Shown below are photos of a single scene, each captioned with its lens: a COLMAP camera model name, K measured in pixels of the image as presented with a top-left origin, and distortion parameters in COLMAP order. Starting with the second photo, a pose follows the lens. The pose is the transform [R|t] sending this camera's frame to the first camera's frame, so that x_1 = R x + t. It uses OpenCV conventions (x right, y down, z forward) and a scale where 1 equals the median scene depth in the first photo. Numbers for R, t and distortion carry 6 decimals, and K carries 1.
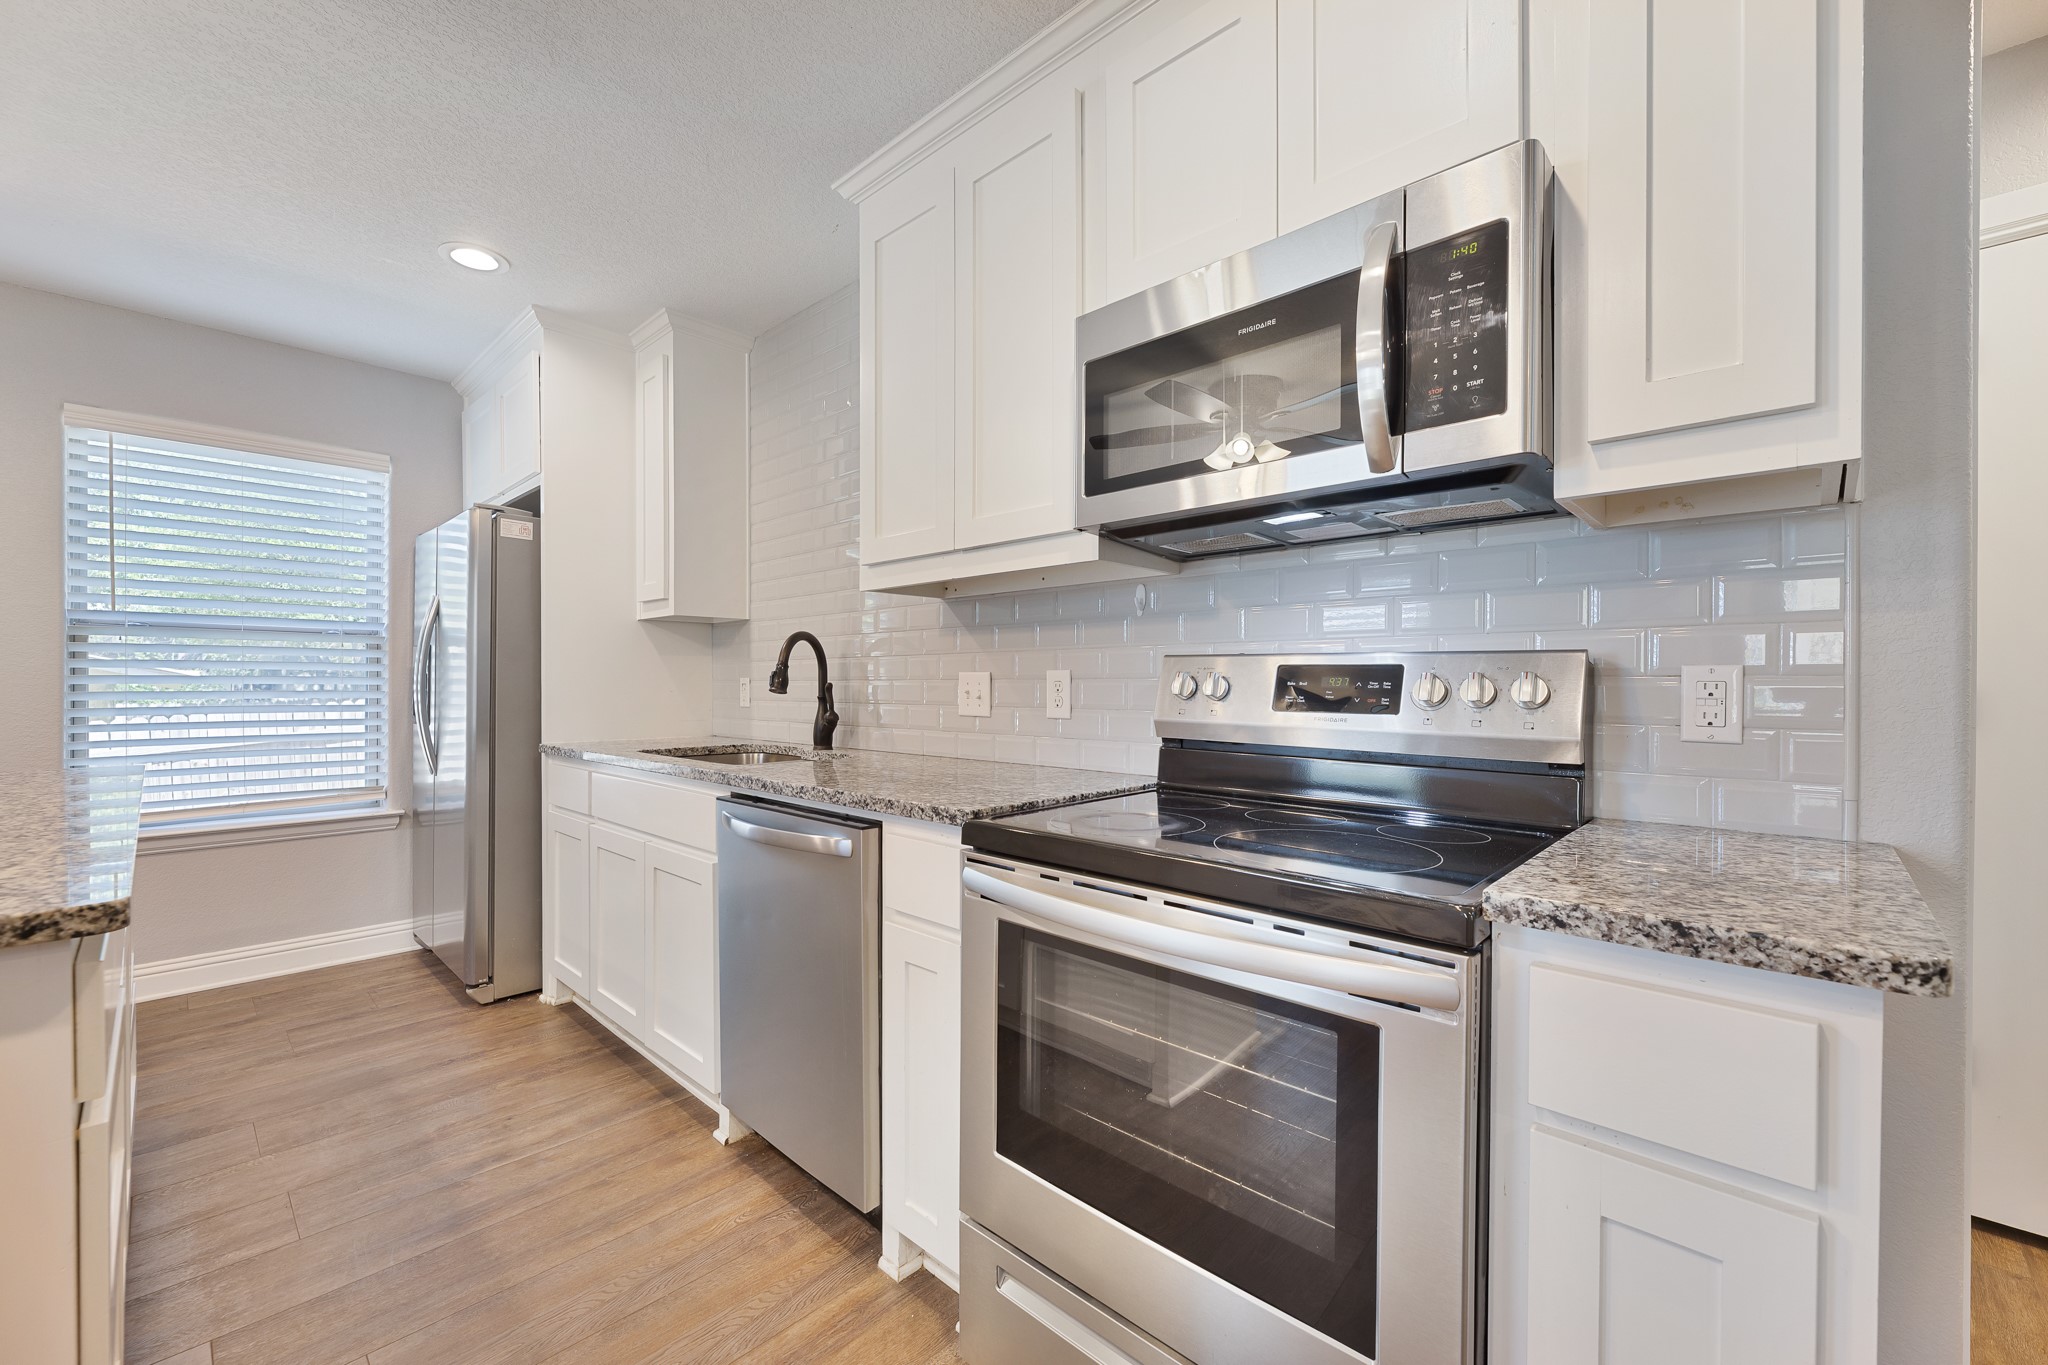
lens RADIAL K [[823.2, 0, 1014.2], [0, 823.2, 686.2], [0, 0, 1]] dist [-0.002958, 0.000069]
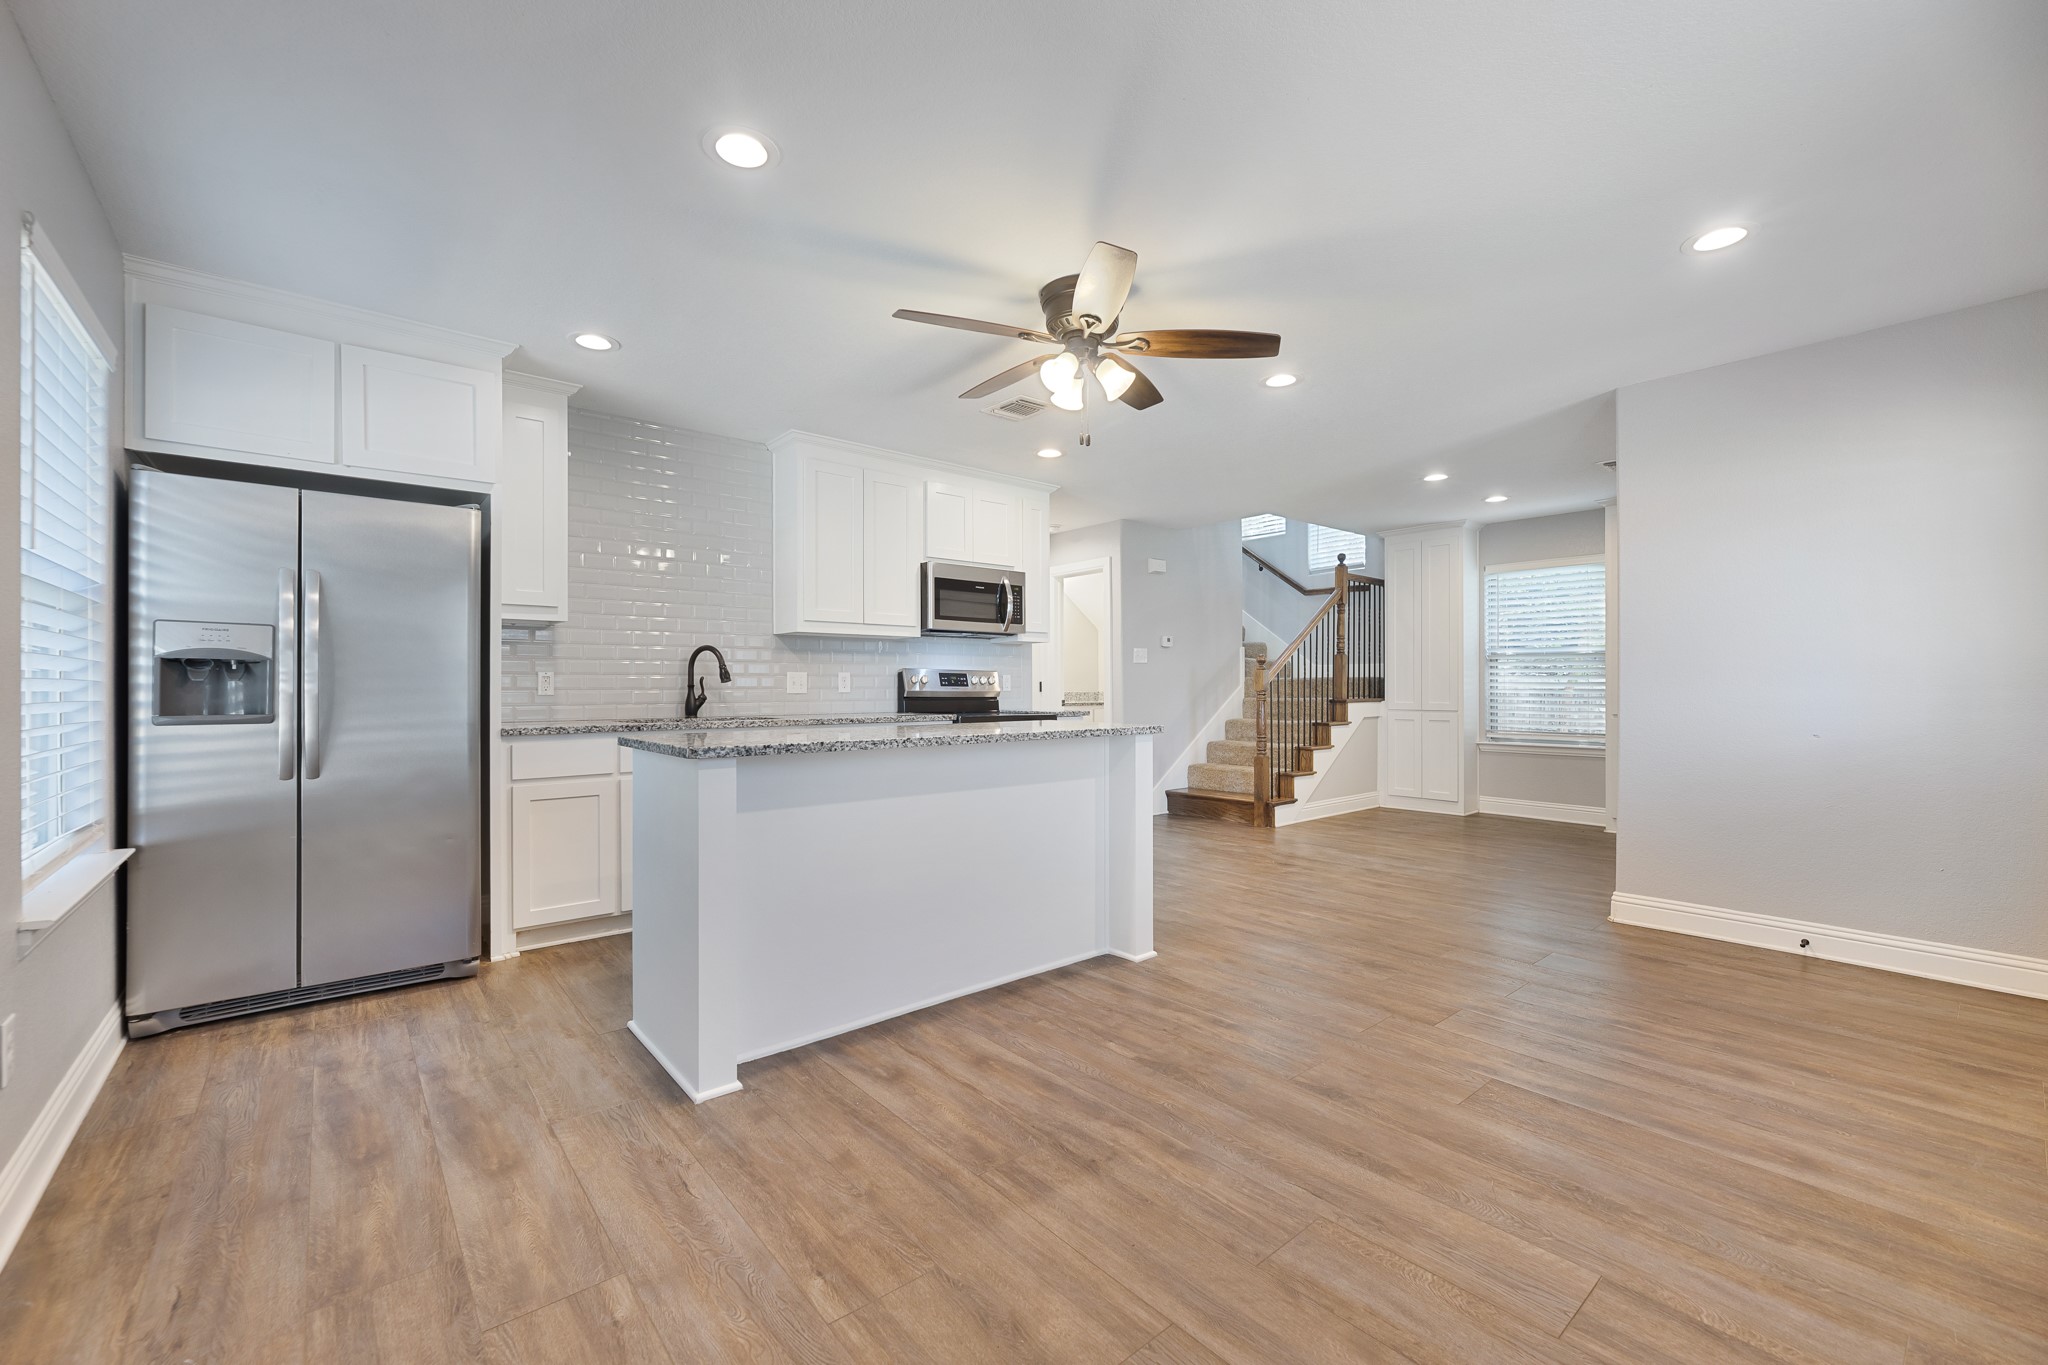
lens RADIAL K [[823.2, 0, 990.9], [0, 823.2, 682.3], [0, 0, 1]] dist [-0.002958, 0.000069]
pose [[0.130818, 0.001984, 0.991404, -1.954720], [0.004564, 0.999986, -0.002604, 0.015711], [-0.991396, 0.004865, 0.130807, 0.232666]]
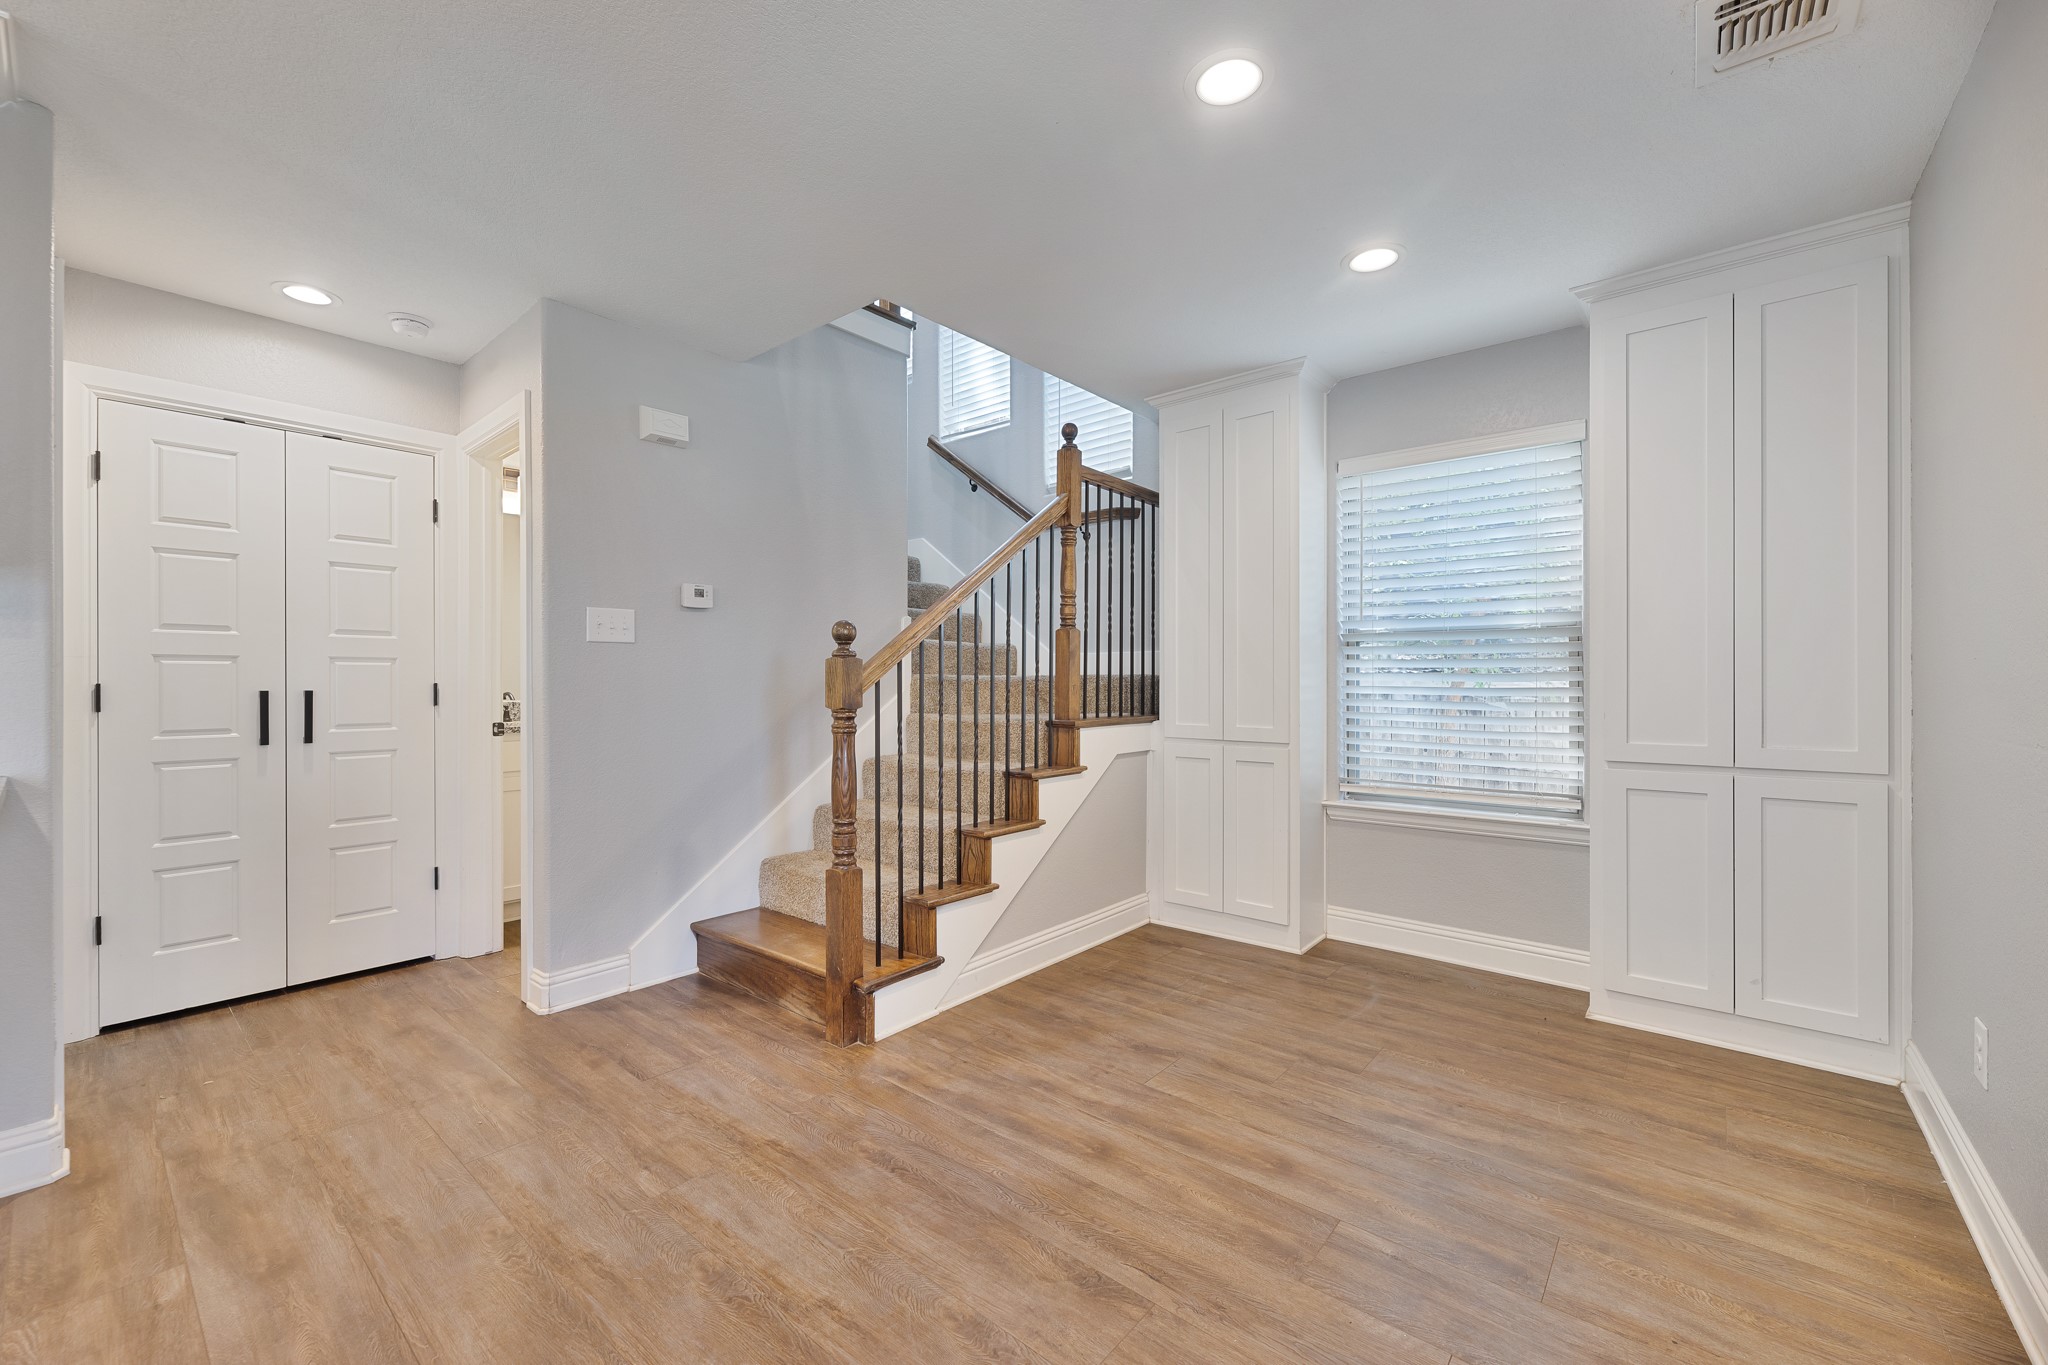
lens RADIAL K [[823.2, 0, 1022.9], [0, 823.2, 691.8], [0, 0, 1]] dist [-0.002958, 0.000069]
pose [[-0.058885, 0.005255, 0.998251, -0.328280], [0.009119, 0.999947, -0.004726, 0.030251], [-0.998223, 0.008824, -0.058930, -0.447933]]
